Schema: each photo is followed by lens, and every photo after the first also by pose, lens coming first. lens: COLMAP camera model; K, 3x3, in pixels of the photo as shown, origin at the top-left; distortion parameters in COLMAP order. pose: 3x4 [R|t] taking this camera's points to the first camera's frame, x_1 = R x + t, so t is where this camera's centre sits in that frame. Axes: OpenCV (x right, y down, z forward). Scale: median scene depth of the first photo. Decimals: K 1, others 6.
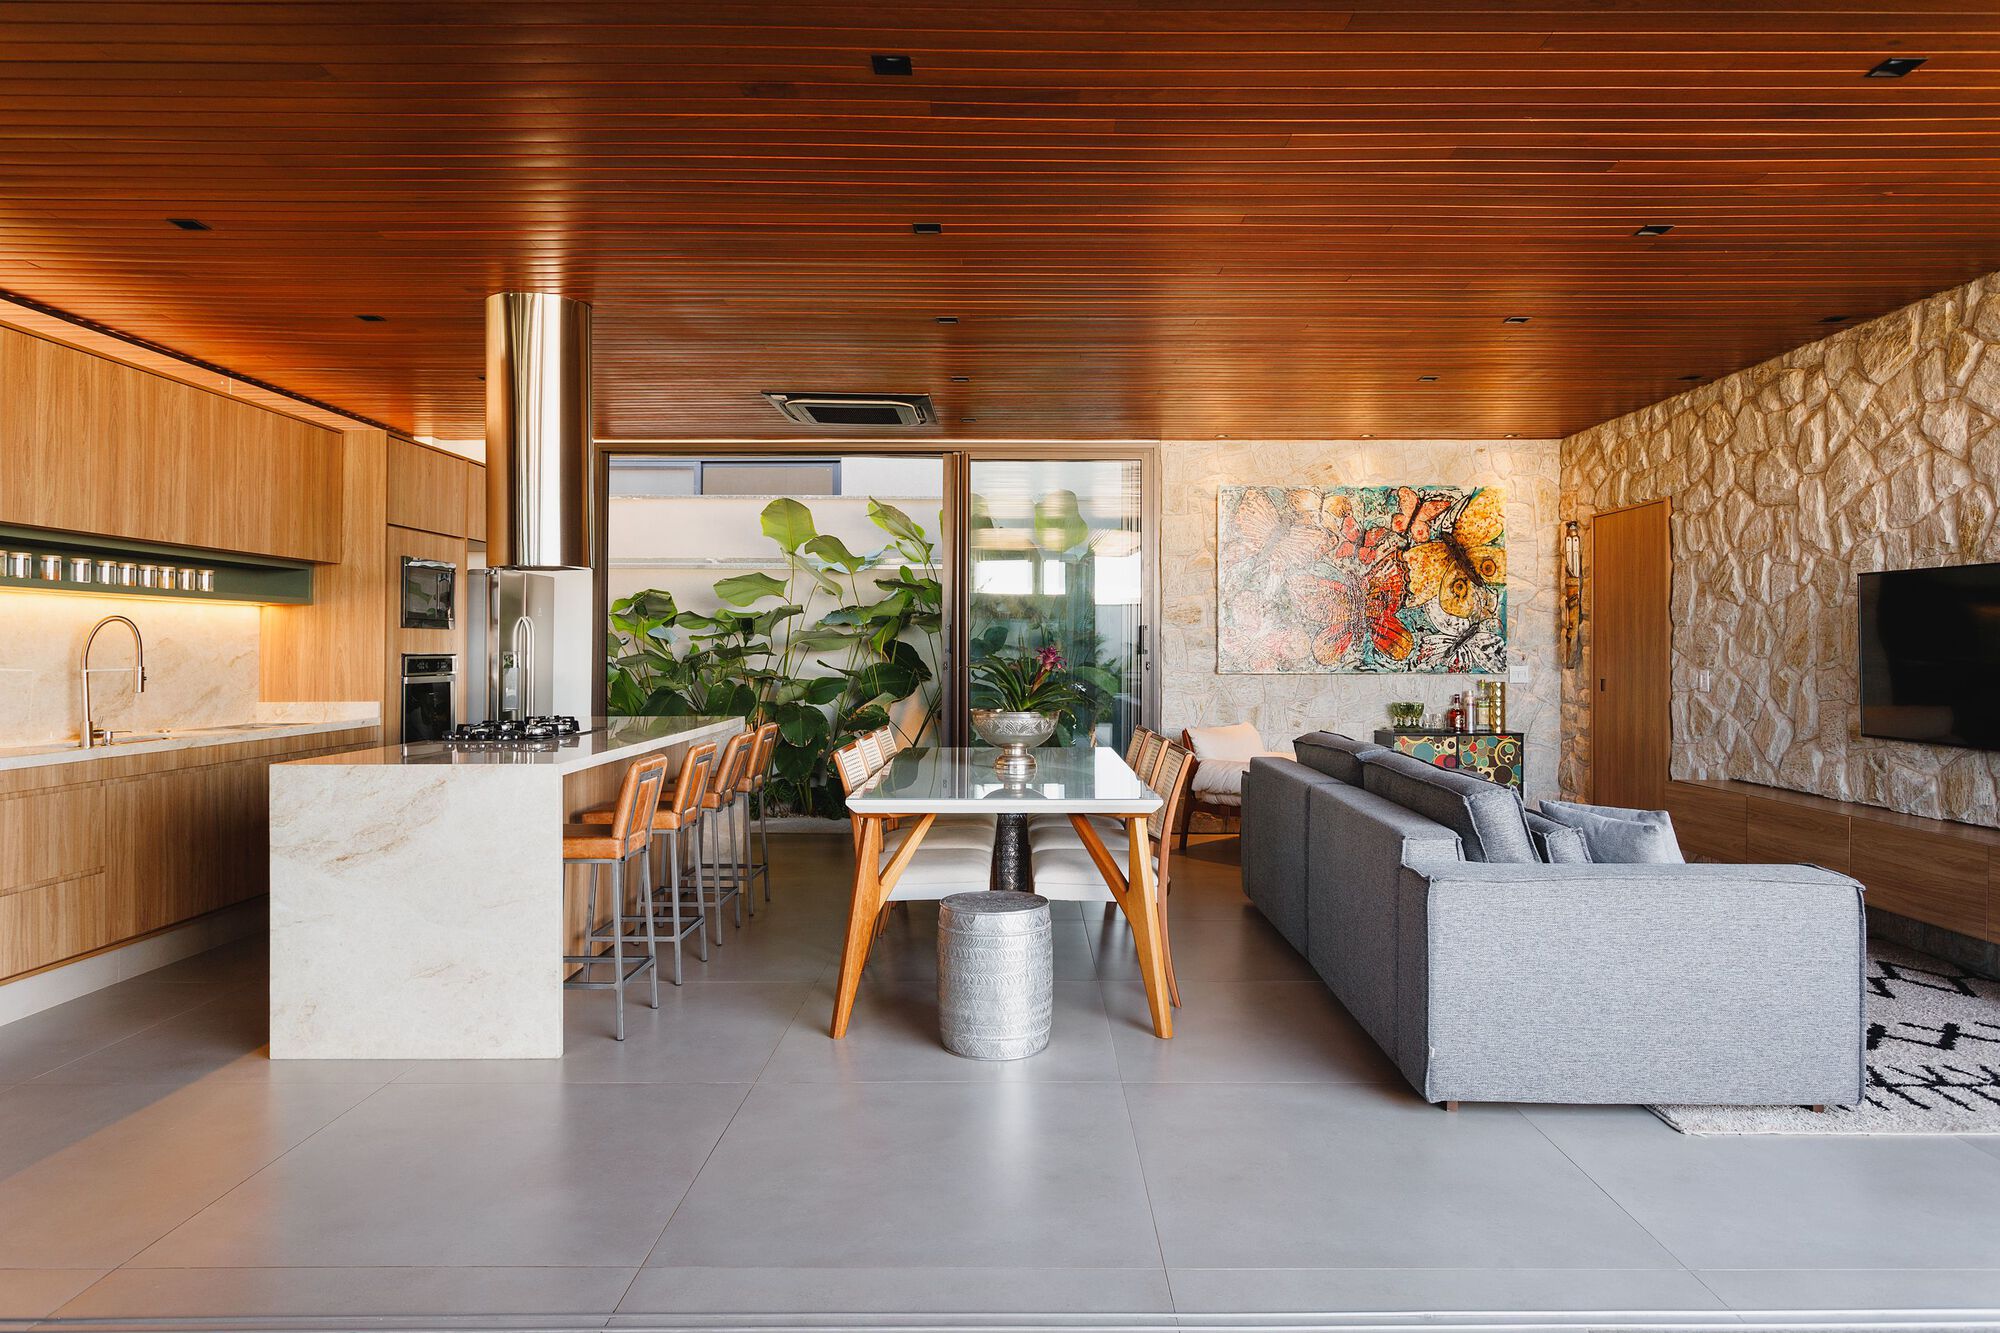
lens RADIAL K [[1240.0, 0, 1004.3], [0, 1240.0, 648.4], [0, 0, 1]] dist [0.000448, 0.000173]
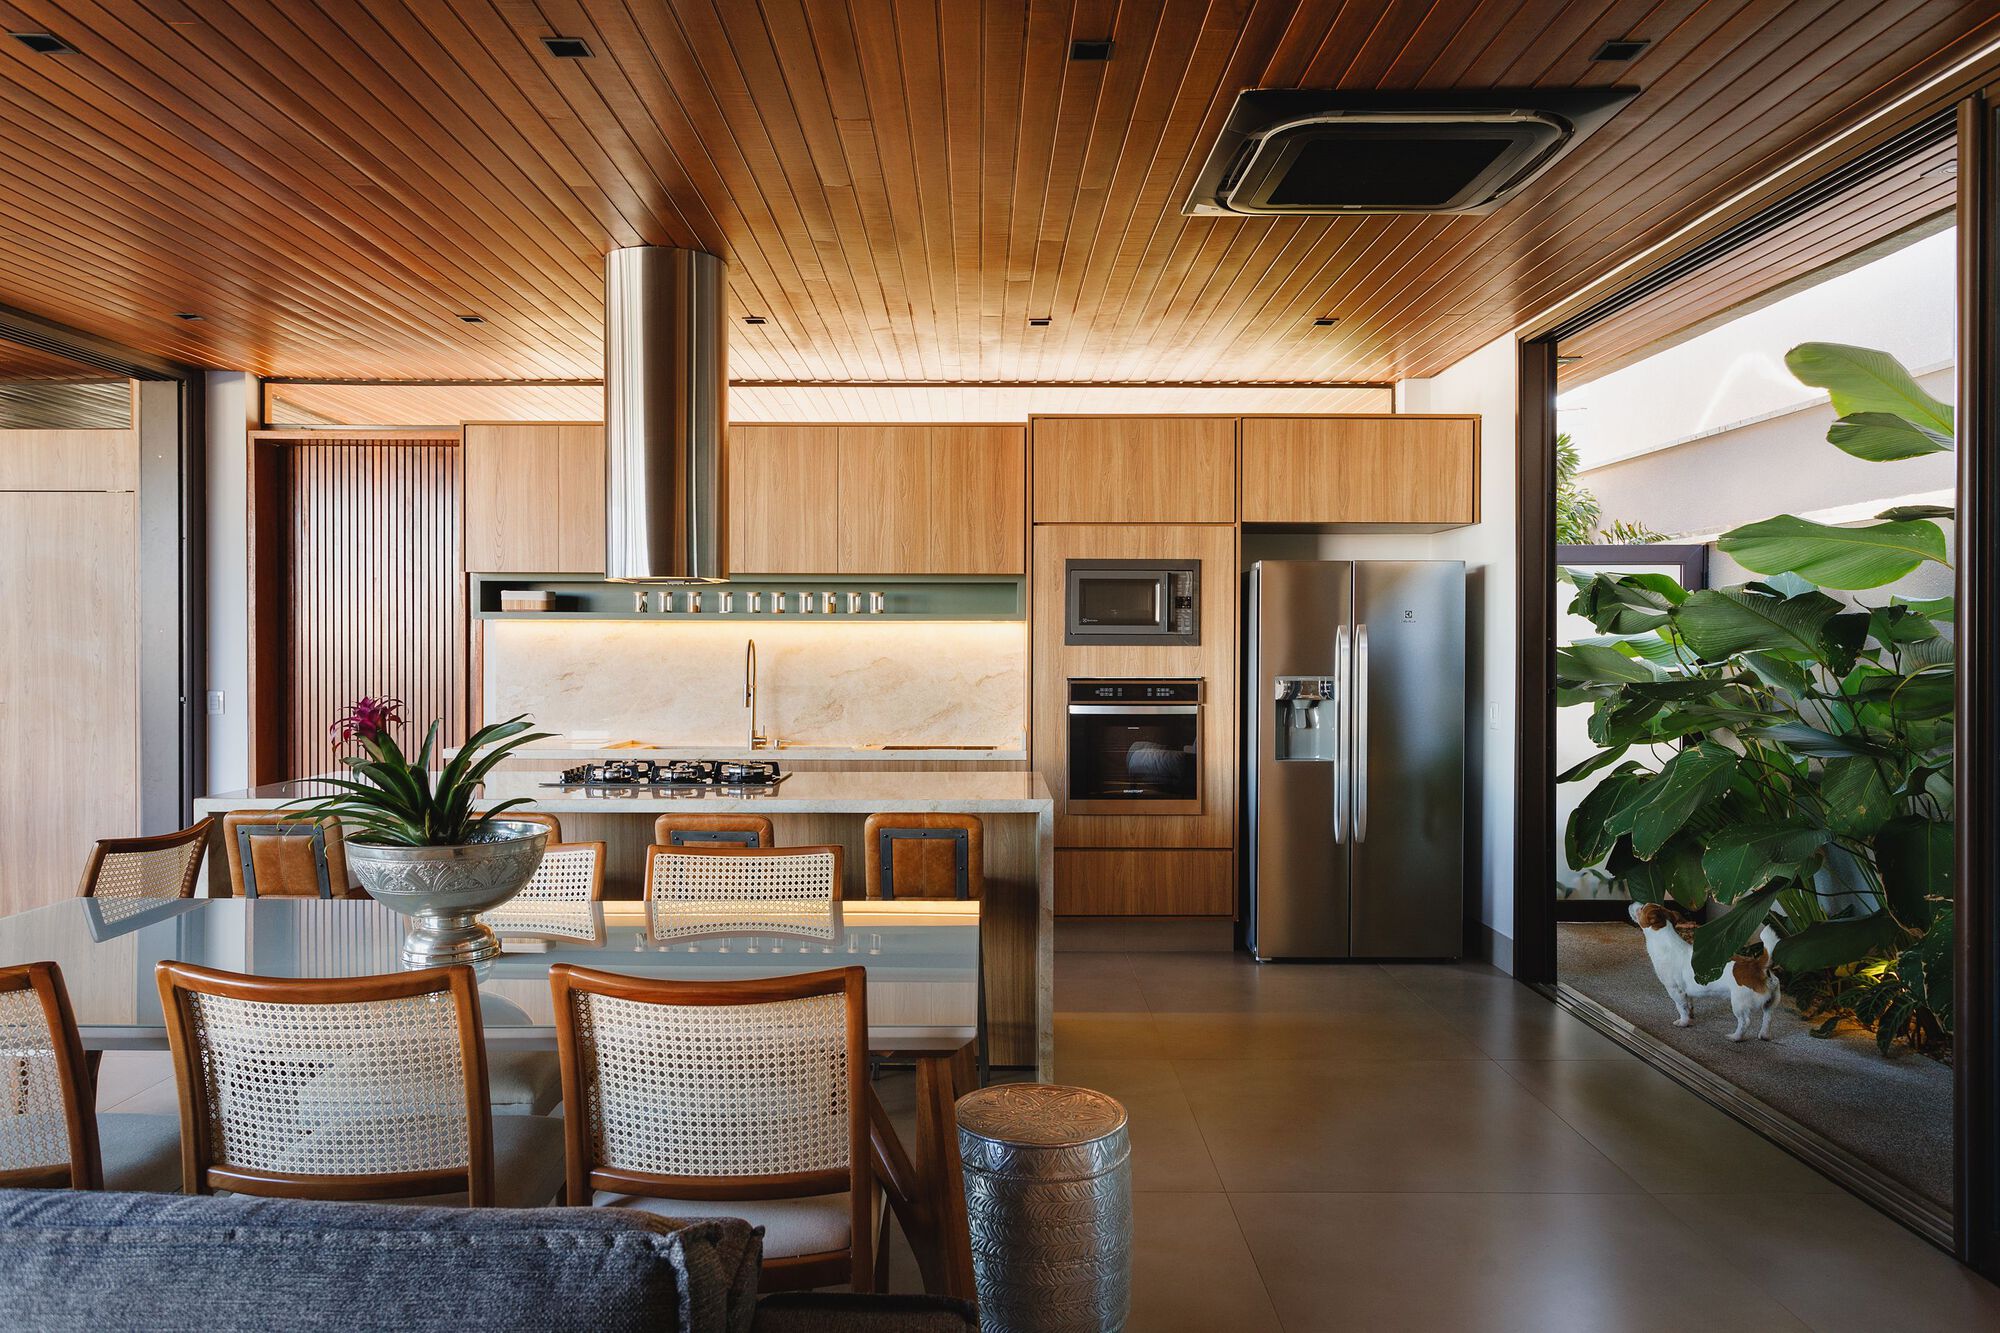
lens RADIAL K [[1353.0, 0, 1000.0], [0, 1353.0, 666.5], [0, 0, 1]] dist [-0.000047, 0.000012]
pose [[0.002994, 0.012521, -0.999917, 0.507056], [-0.004321, 0.999912, 0.012508, -0.016326], [0.999986, 0.004283, 0.003048, 1.145260]]
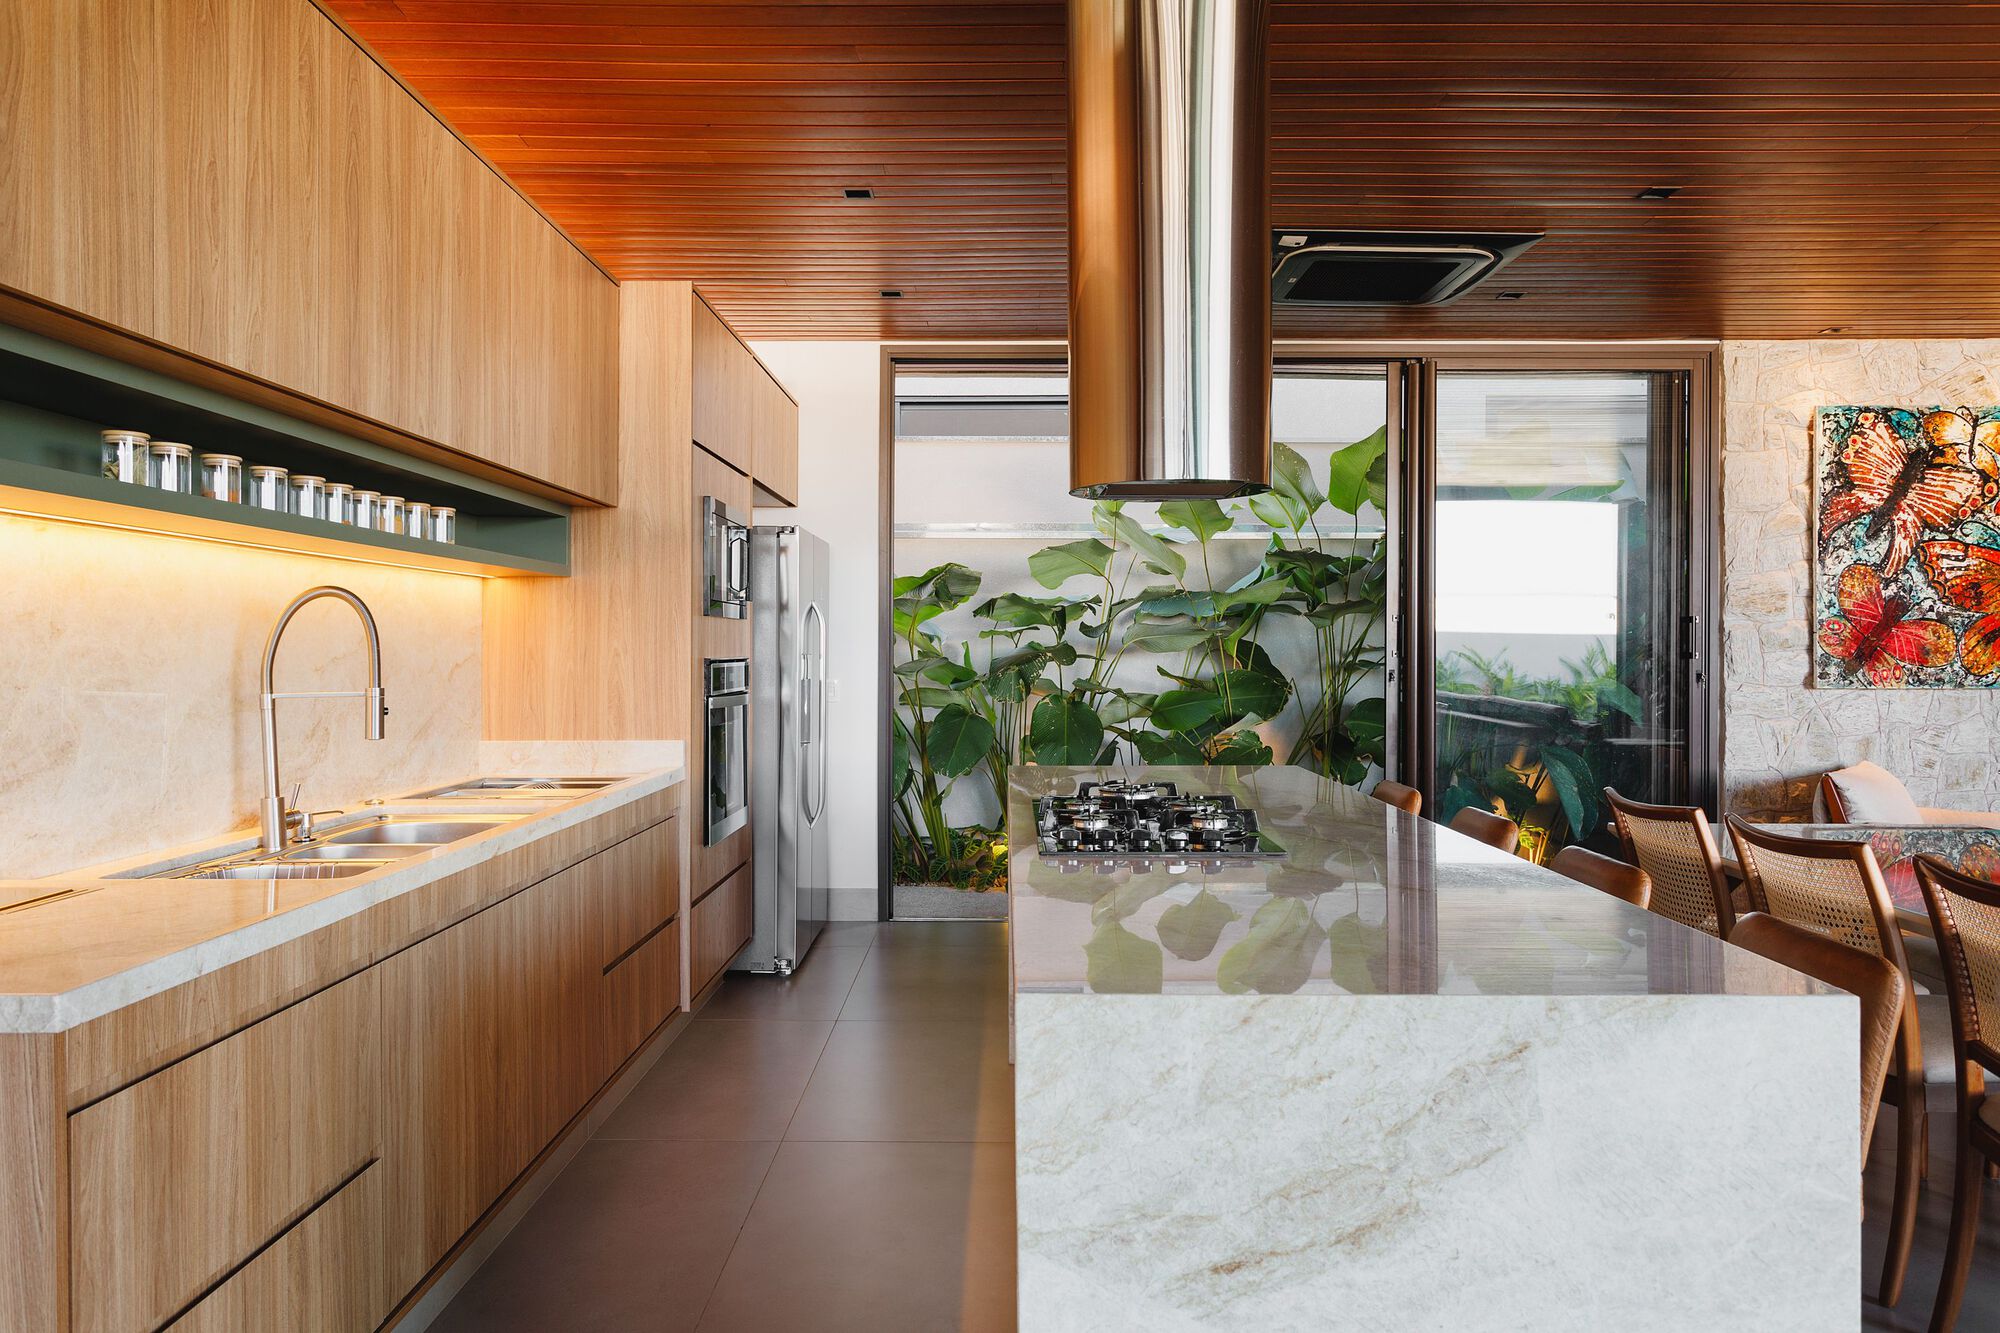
lens RADIAL K [[1333.7, 0, 1000.0], [0, 1333.7, 666.5], [0, 0, 1]] dist [-0.000431, 0.000707]
pose [[0.999863, 0.001430, -0.016460, -0.406363], [-0.001197, 0.999900, 0.014117, -0.001577], [0.016479, -0.014096, 0.999765, 0.433946]]
